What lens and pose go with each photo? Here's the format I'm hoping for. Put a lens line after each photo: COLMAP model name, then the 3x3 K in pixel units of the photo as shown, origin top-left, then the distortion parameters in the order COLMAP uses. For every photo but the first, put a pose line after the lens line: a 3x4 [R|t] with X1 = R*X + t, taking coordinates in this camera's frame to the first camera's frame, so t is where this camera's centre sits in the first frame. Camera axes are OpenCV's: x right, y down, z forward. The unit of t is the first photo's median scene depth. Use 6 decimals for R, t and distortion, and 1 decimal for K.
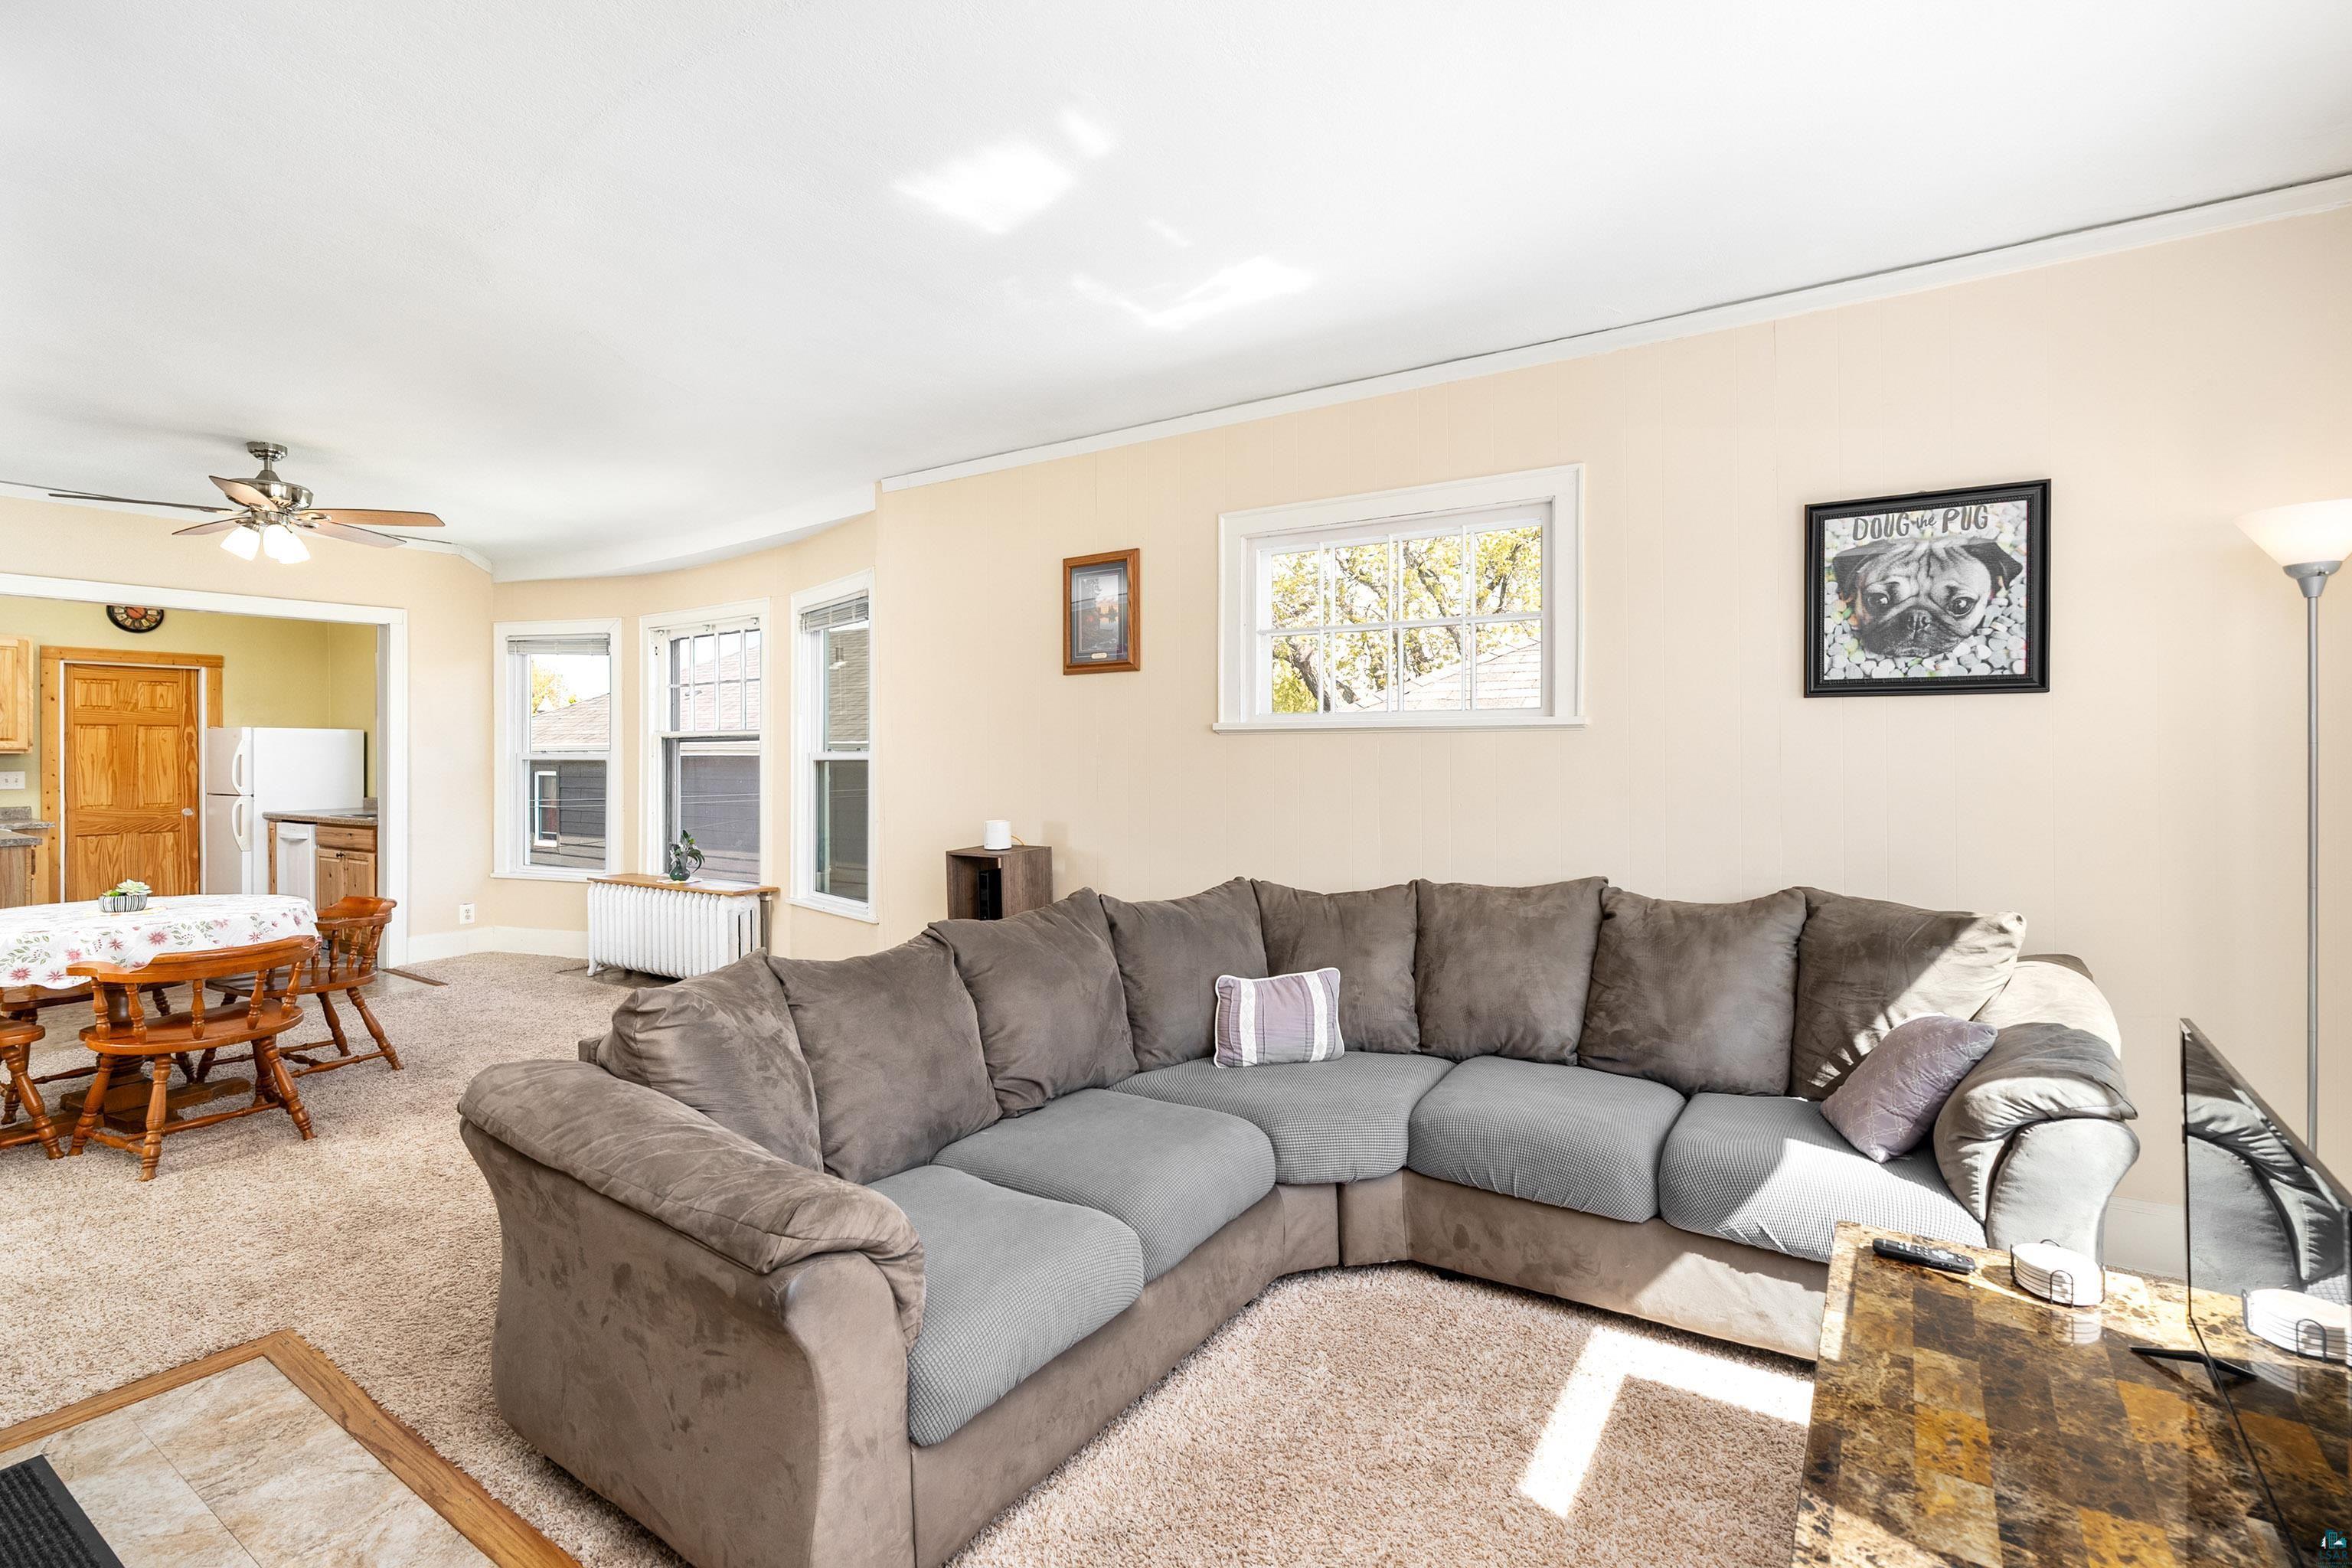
lens RADIAL K [[1092.3, 0, 1195.1], [0, 1092.3, 752.2], [0, 0, 1]] dist [-0.003797, 0.001148]
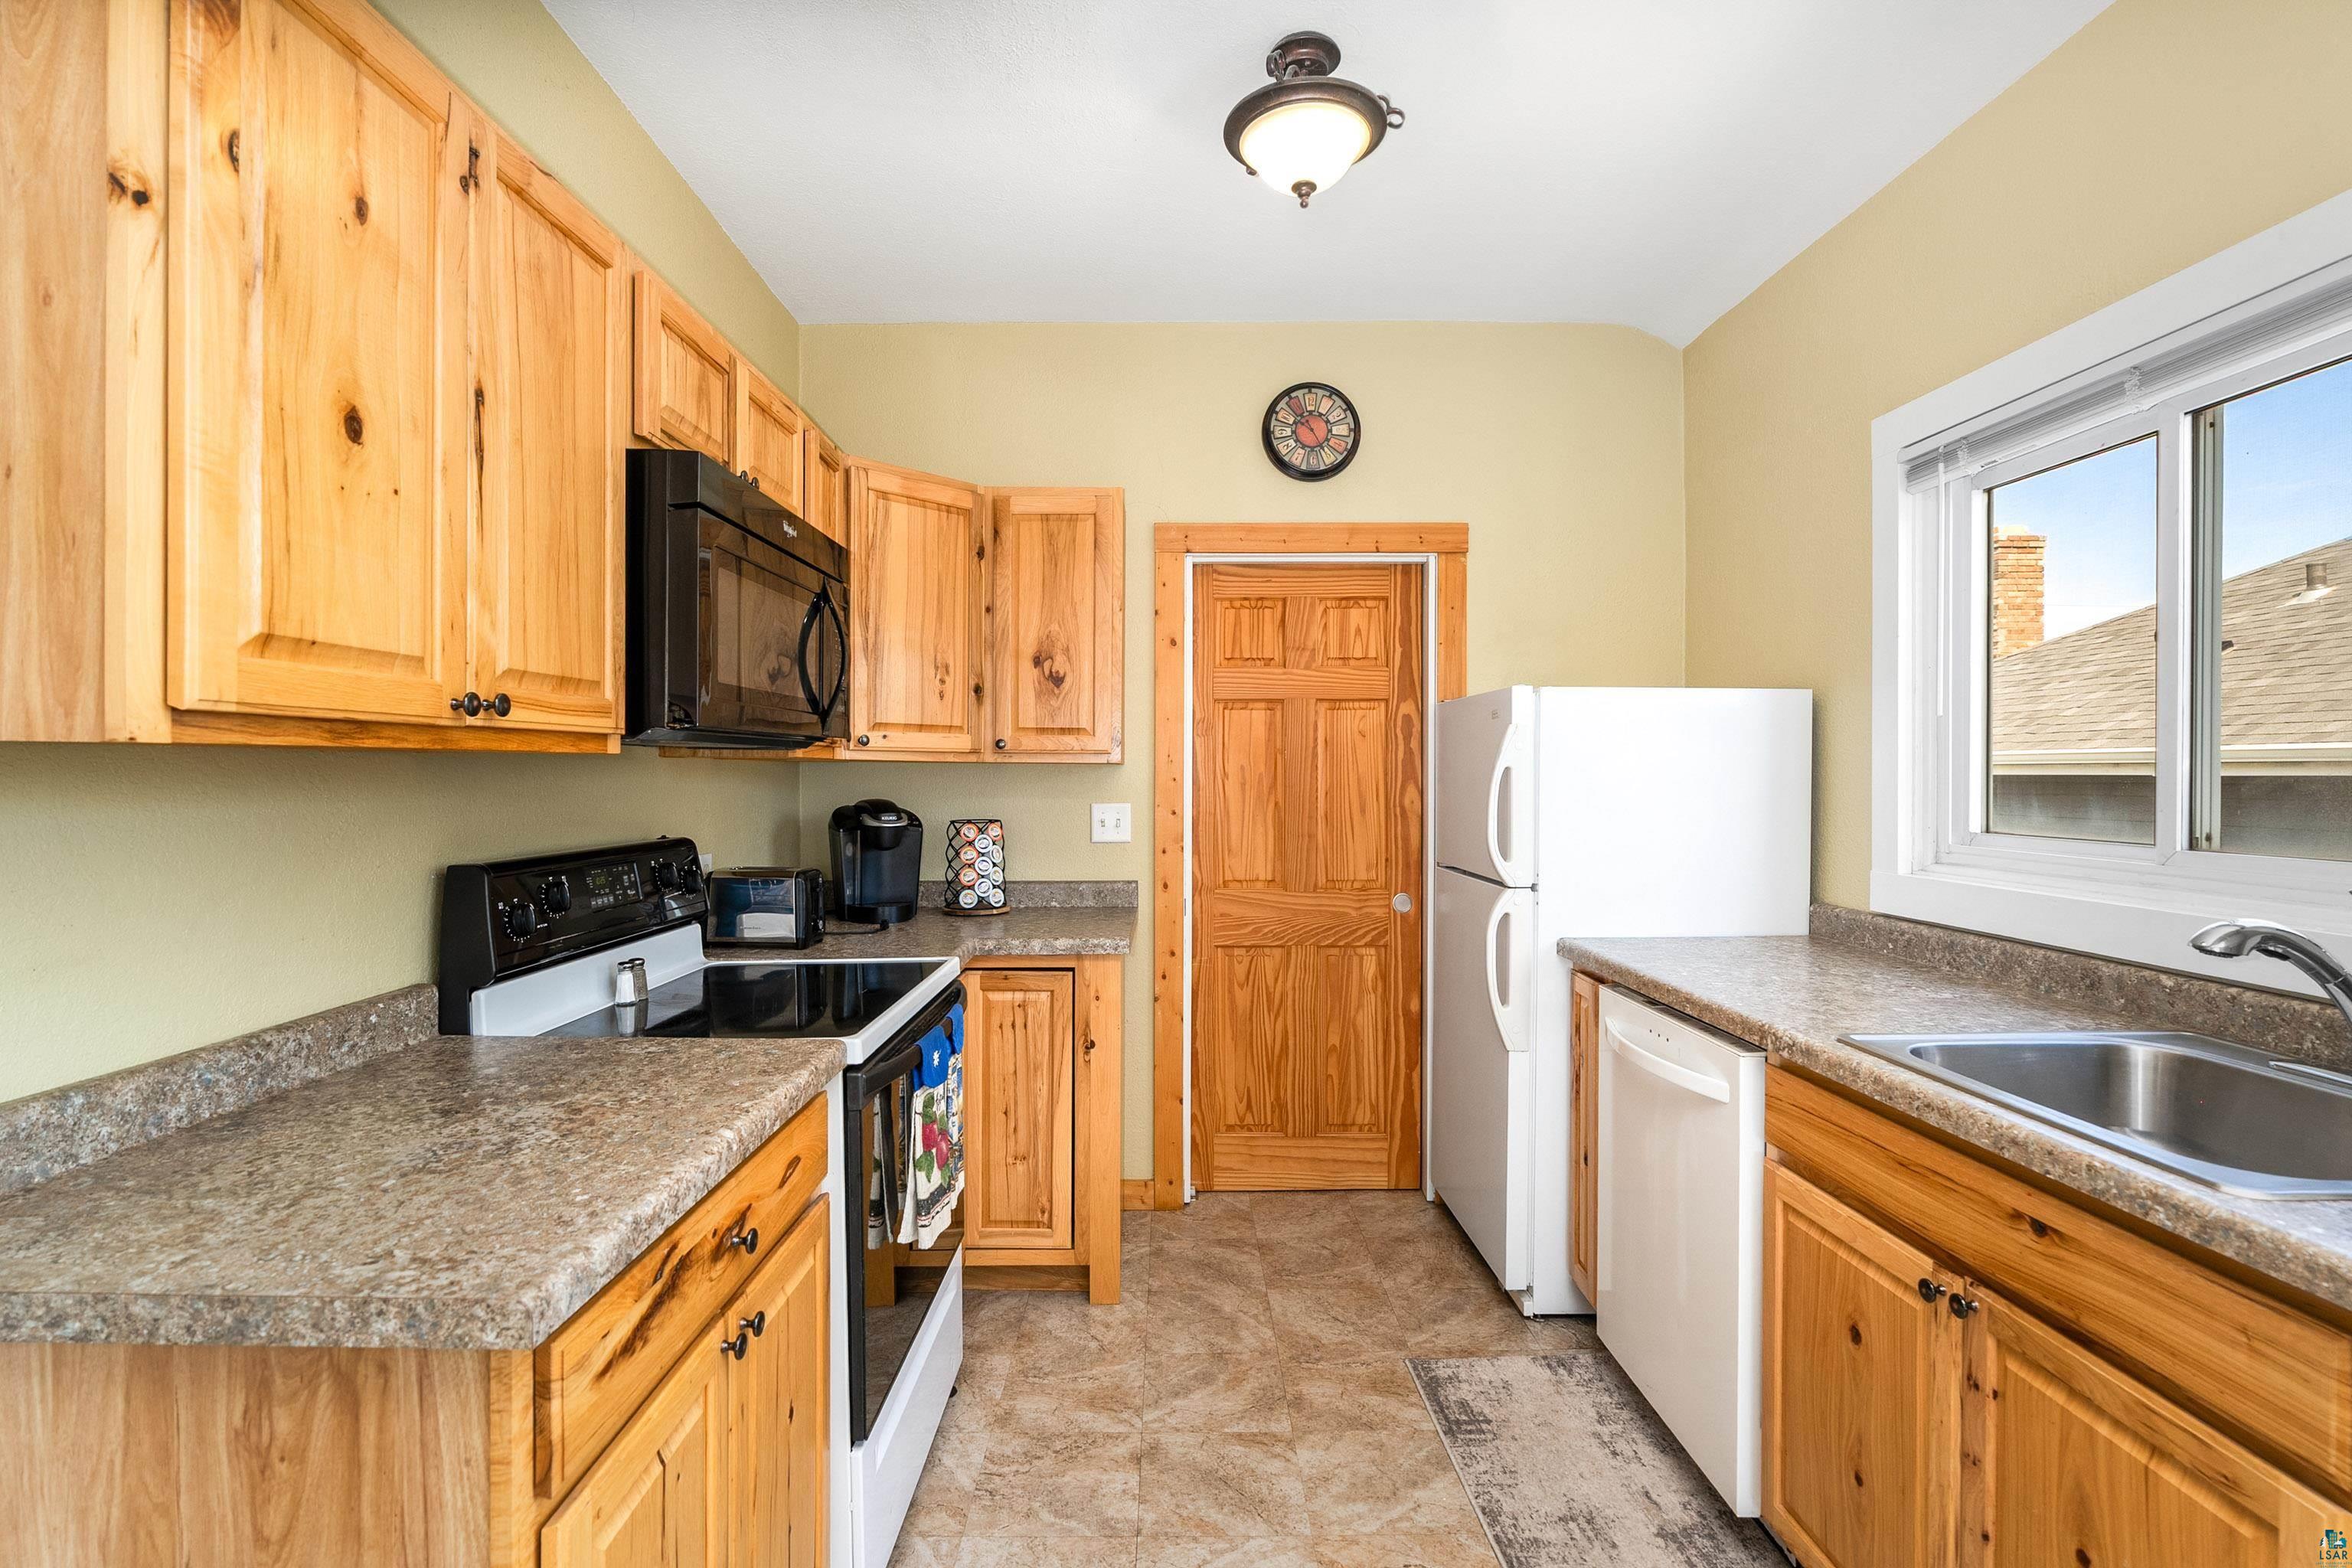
lens RADIAL K [[1092.3, 0, 1172.2], [0, 1092.3, 786.6], [0, 0, 1]] dist [-0.003797, 0.001148]
pose [[0.551538, 0.015479, -0.834006, -0.637182], [-0.004407, 0.999868, 0.015643, 0.003183], [0.834138, -0.004953, 0.551533, 0.710428]]
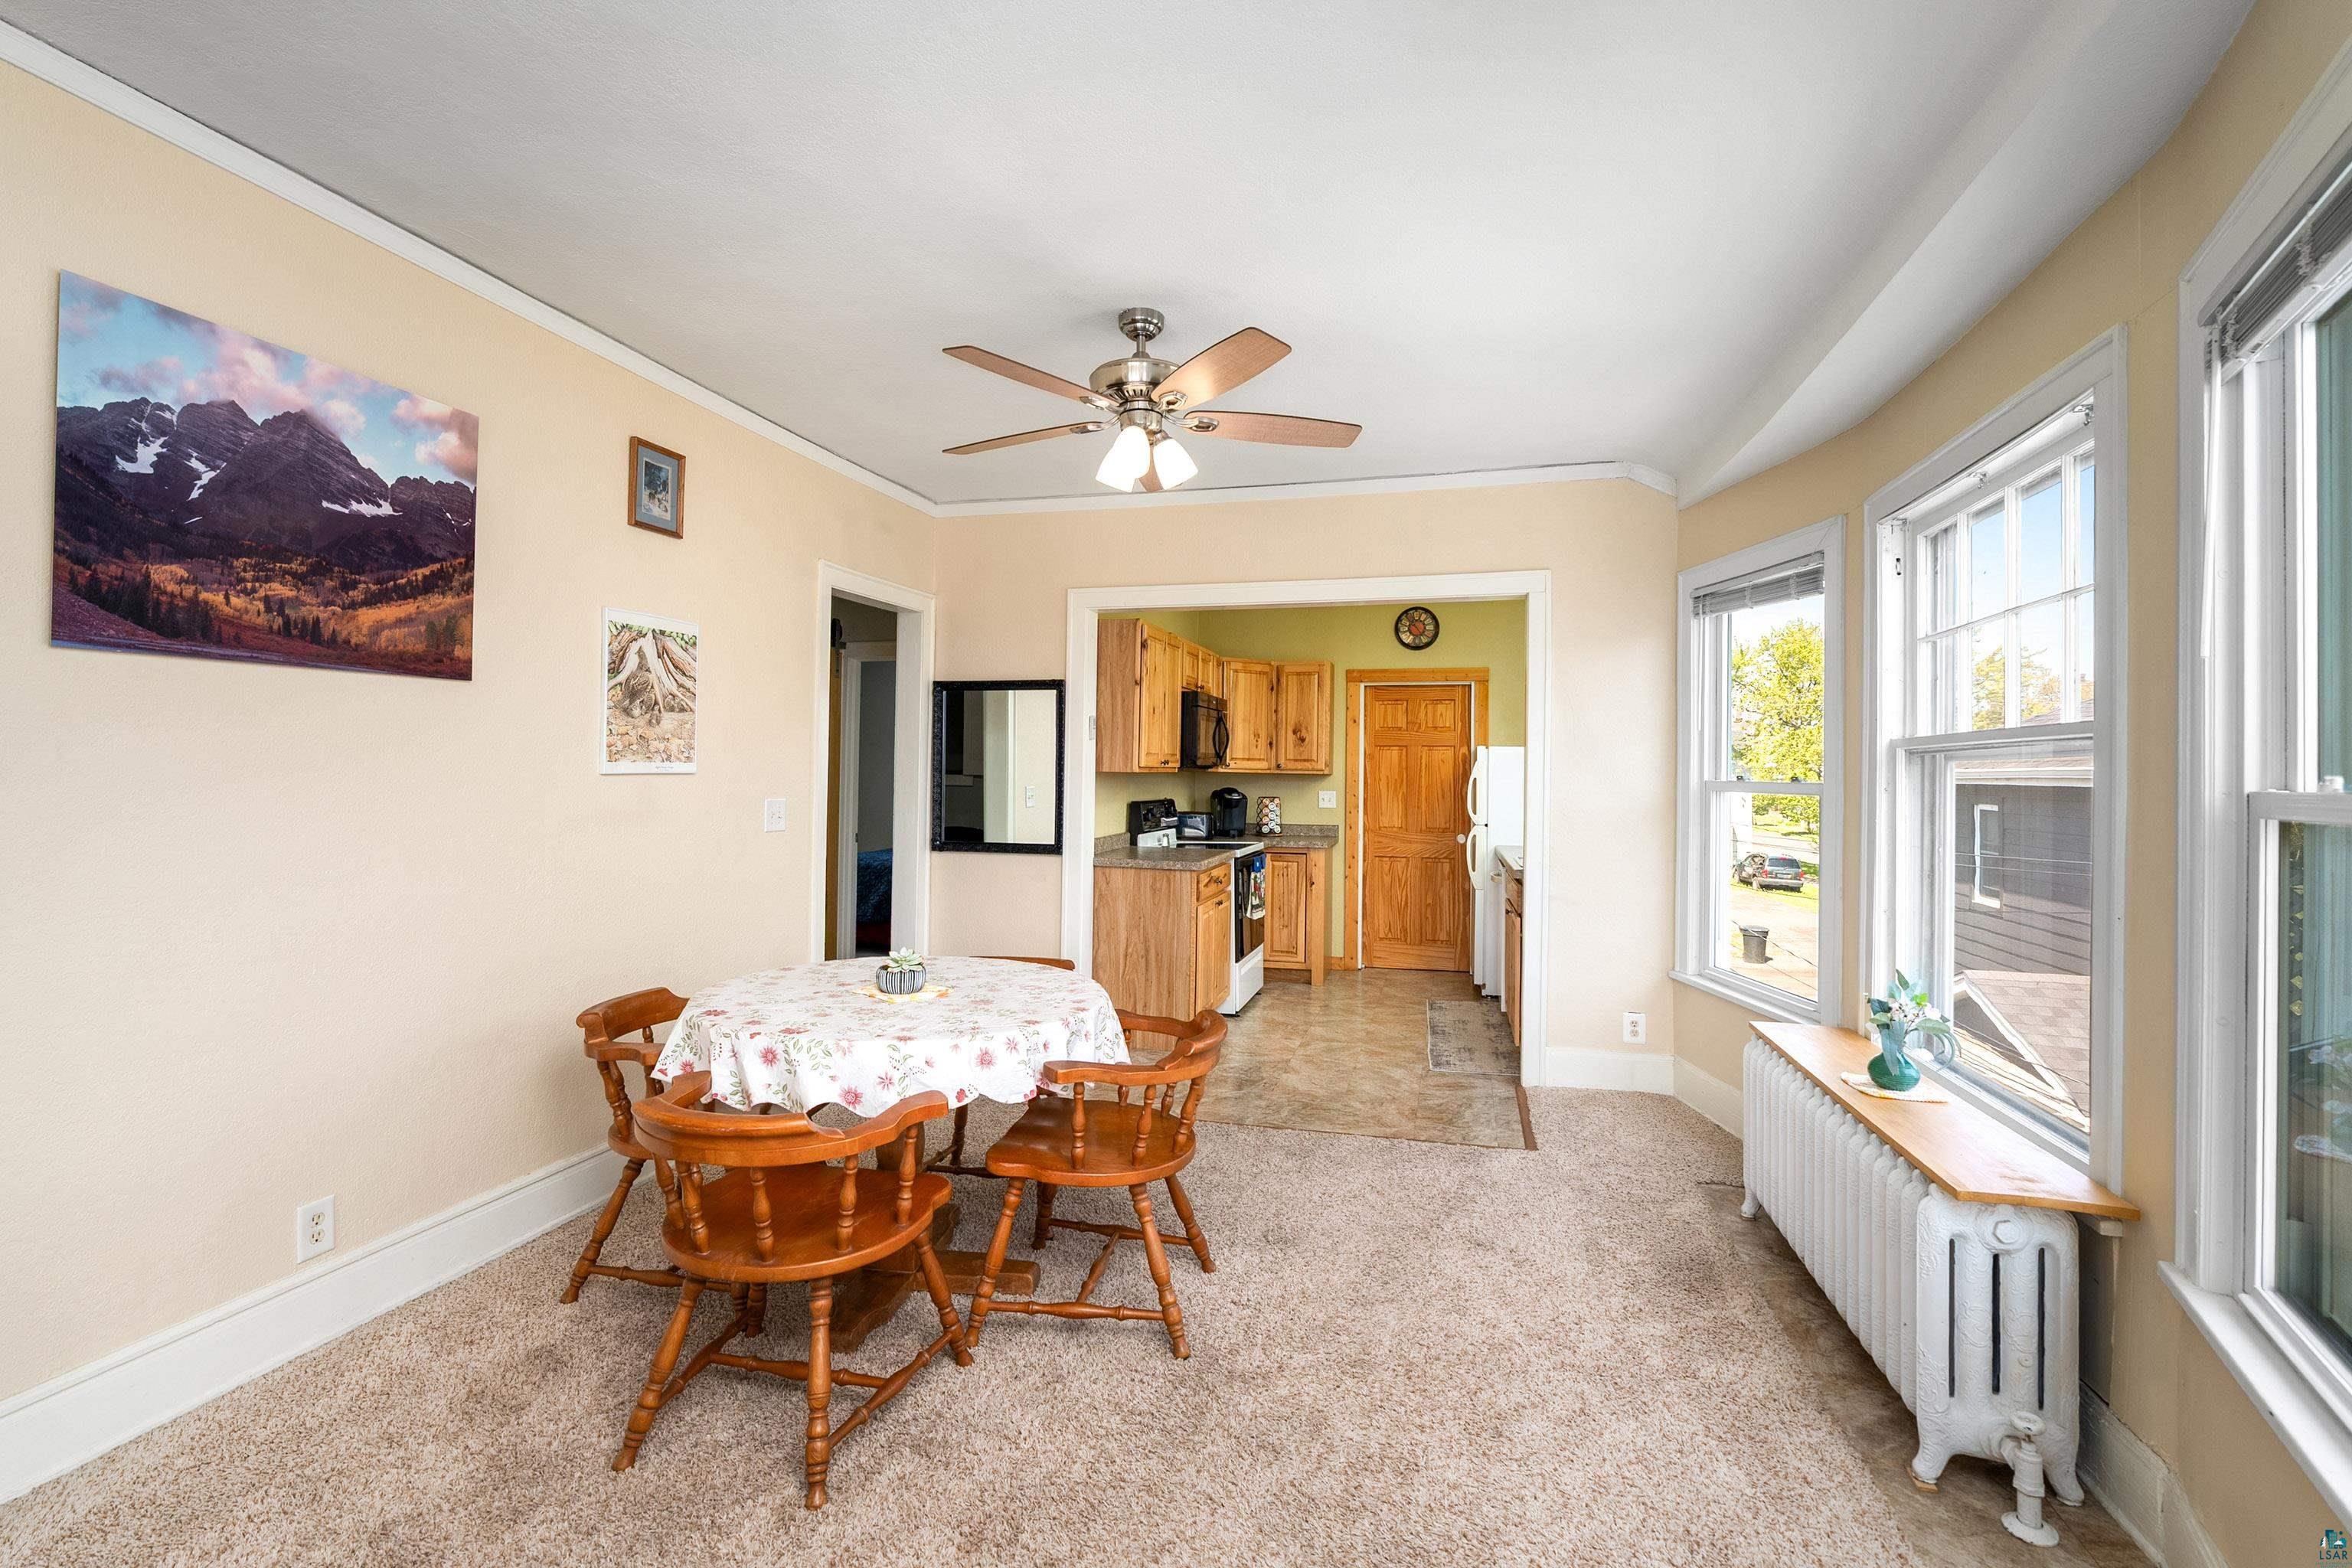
lens RADIAL K [[1092.3, 0, 1174.3], [0, 1092.3, 751.9], [0, 0, 1]] dist [-0.003797, 0.001148]
pose [[0.320190, -0.008348, -0.947317, -0.124680], [-0.014654, 0.999798, -0.013763, -0.003082], [0.947240, 0.018289, 0.320003, 0.483077]]
